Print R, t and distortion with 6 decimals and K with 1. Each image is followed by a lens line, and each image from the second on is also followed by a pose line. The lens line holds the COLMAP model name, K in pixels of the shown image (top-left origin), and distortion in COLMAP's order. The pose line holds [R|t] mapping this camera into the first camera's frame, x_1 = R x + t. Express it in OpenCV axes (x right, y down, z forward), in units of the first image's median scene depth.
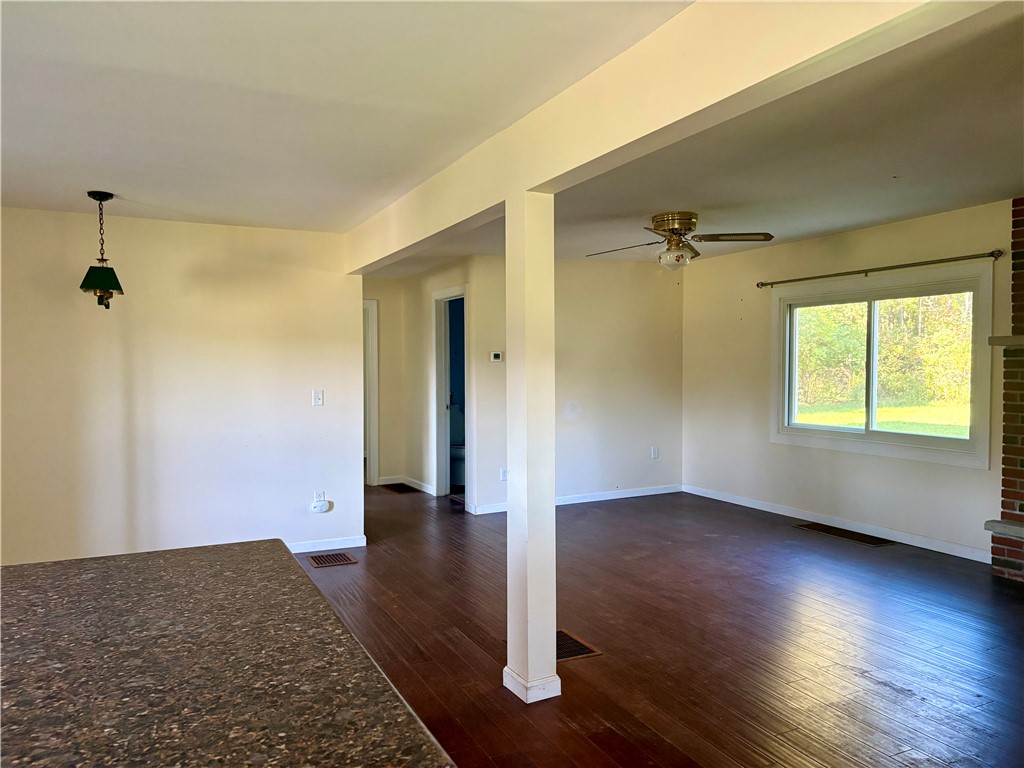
lens RADIAL K [[775.4, 0, 519.8], [0, 775.4, 385.6], [0, 0, 1]] dist [0.040822, -0.037971]
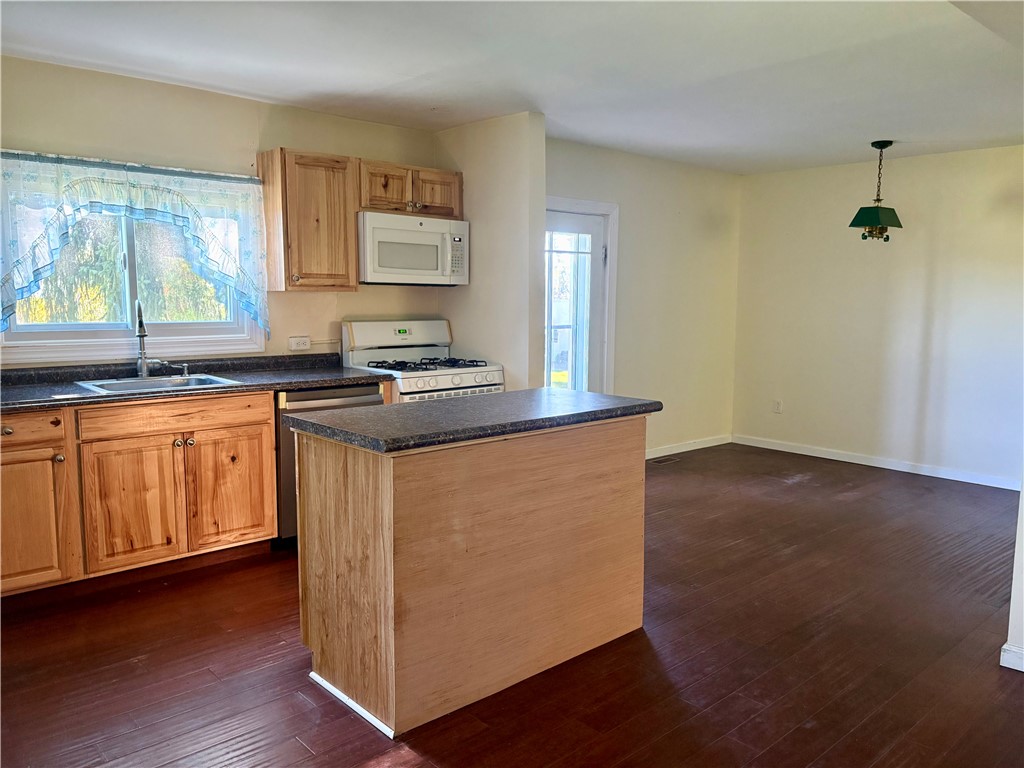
lens RADIAL K [[775.4, 0, 517.0], [0, 775.4, 386.9], [0, 0, 1]] dist [0.040822, -0.037971]
pose [[0.275190, 0.120650, -0.953789, 0.430796], [-0.035280, 0.992693, 0.115392, 0.002153], [0.960742, 0.001895, 0.277435, 0.134989]]
